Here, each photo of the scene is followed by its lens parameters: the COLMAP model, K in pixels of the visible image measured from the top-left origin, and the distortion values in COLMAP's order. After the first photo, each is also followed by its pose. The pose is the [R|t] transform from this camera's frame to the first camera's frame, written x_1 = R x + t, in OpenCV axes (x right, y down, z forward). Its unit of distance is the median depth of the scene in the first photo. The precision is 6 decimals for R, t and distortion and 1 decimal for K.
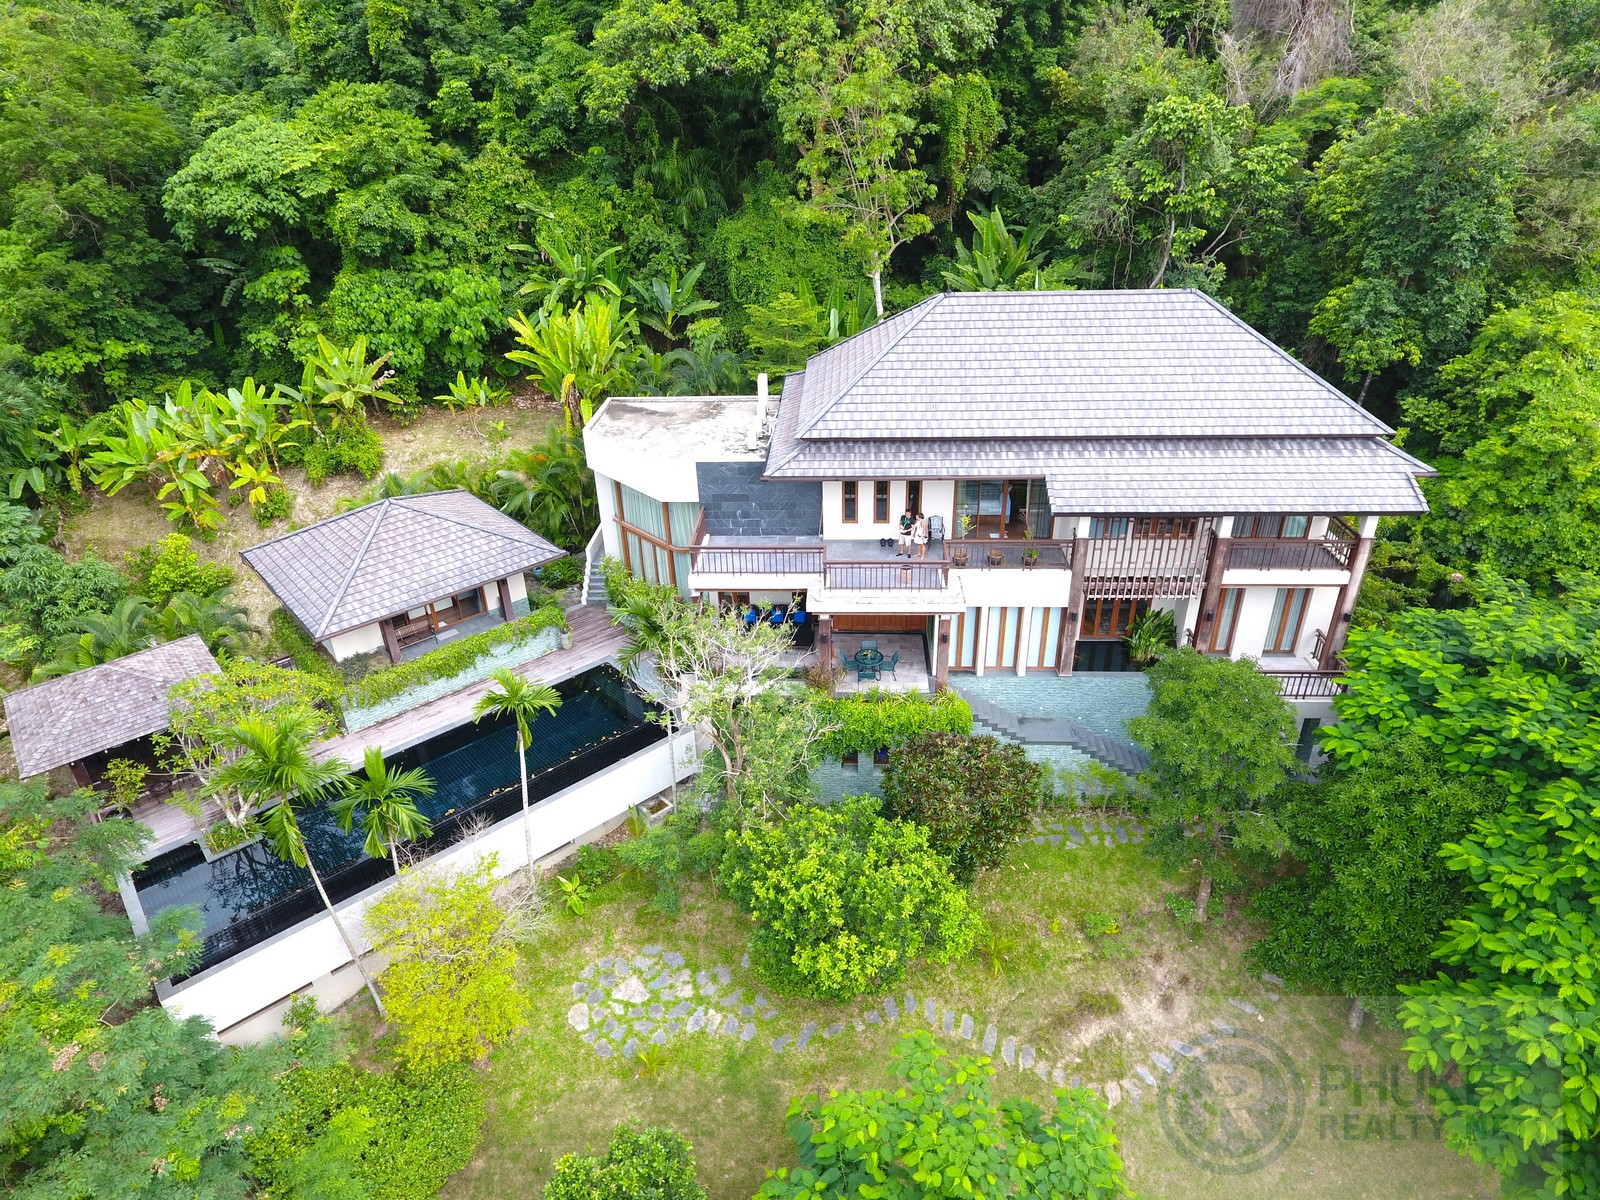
lens RADIAL K [[941.9, 0, 800.6], [0, 941.9, 598.8], [0, 0, 1]] dist [-0.003614, -0.002300]
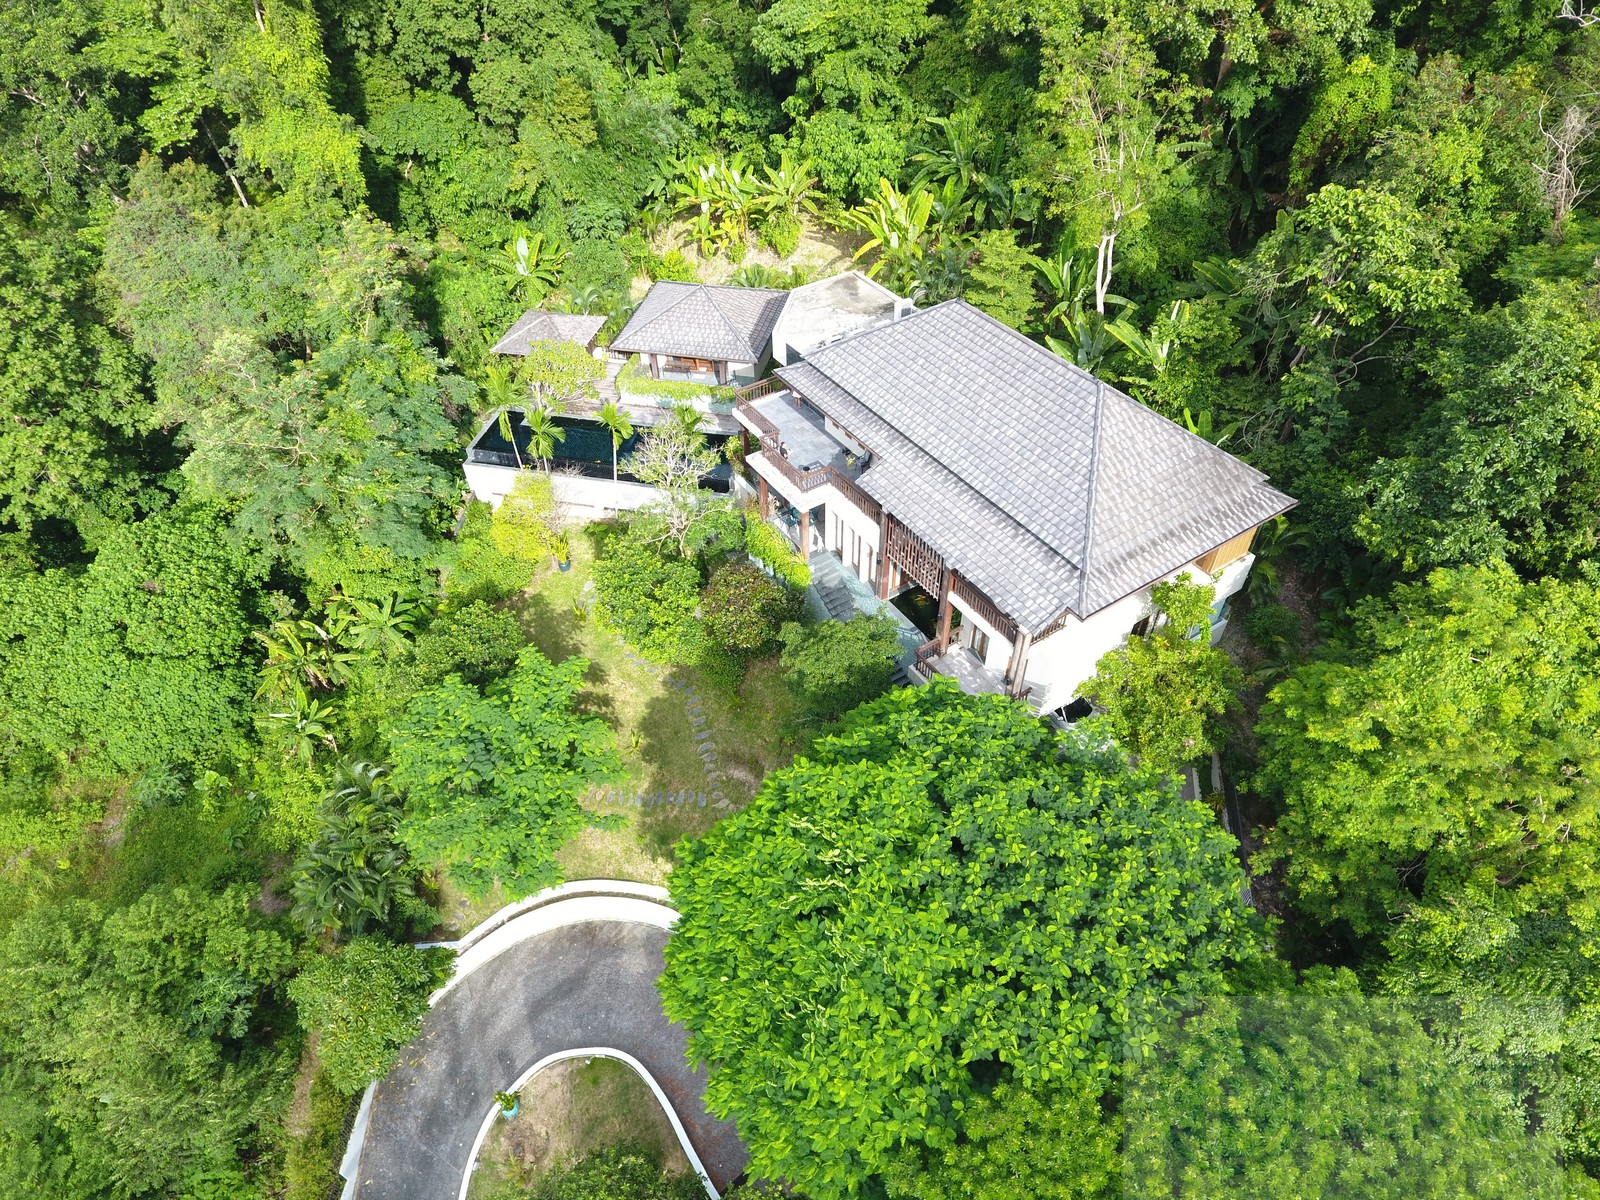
lens RADIAL K [[962.3, 0, 800.0], [0, 962.3, 600.0], [0, 0, 1]] dist [-0.003506, -0.001476]
pose [[0.585637, 0.571312, -0.575006, 0.922823], [-0.386997, 0.820382, 0.420960, -0.419281], [0.712224, -0.024004, 0.701542, -0.067137]]
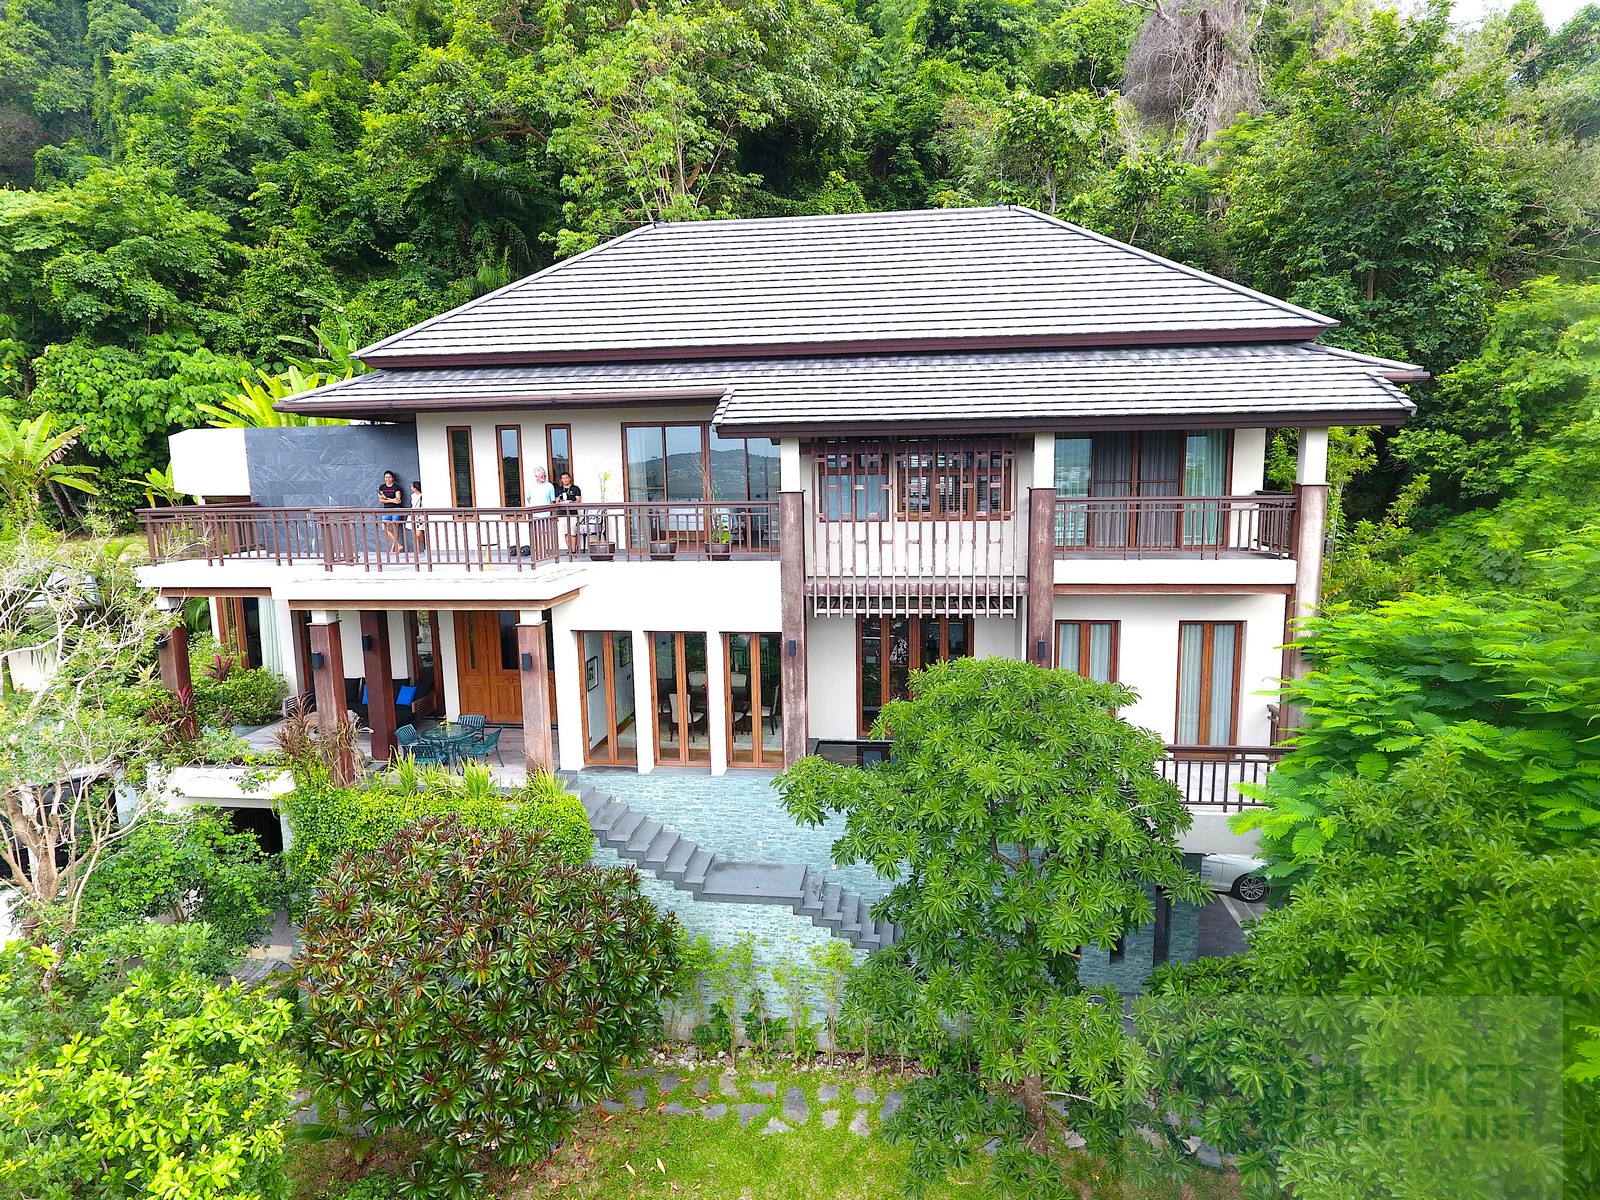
lens RADIAL K [[941.1, 0, 800.0], [0, 941.1, 600.0], [0, 0, 1]] dist [-0.002442, -0.001077]
pose [[0.997515, 0.018916, -0.067867, 0.284468], [-0.040936, 0.939608, -0.339795, 0.152014], [0.057341, 0.341729, 0.938048, 0.412026]]
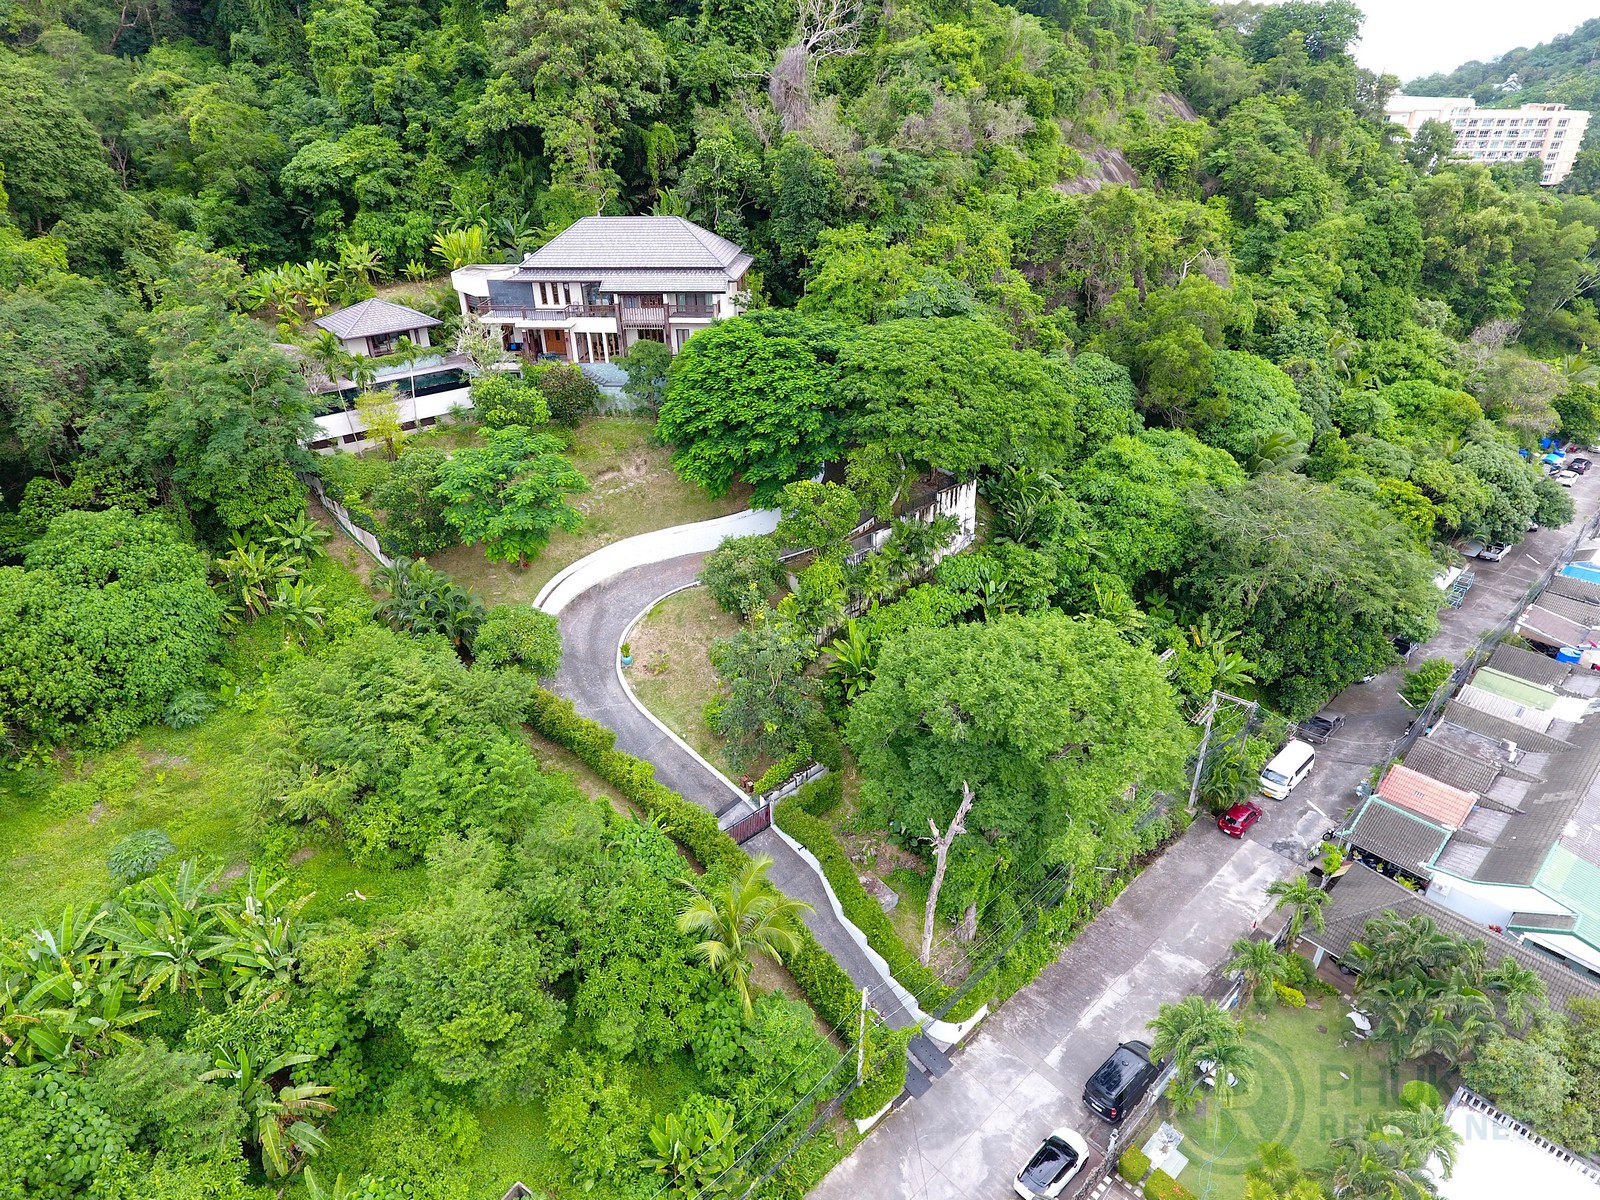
lens RADIAL K [[941.9, 0, 800.6], [0, 941.9, 598.8], [0, 0, 1]] dist [-0.003614, -0.002300]
pose [[0.999206, 0.026626, -0.029640, 0.777843], [-0.026428, 0.999626, 0.007034, 0.630611], [0.029816, -0.006245, 0.999536, -1.437079]]
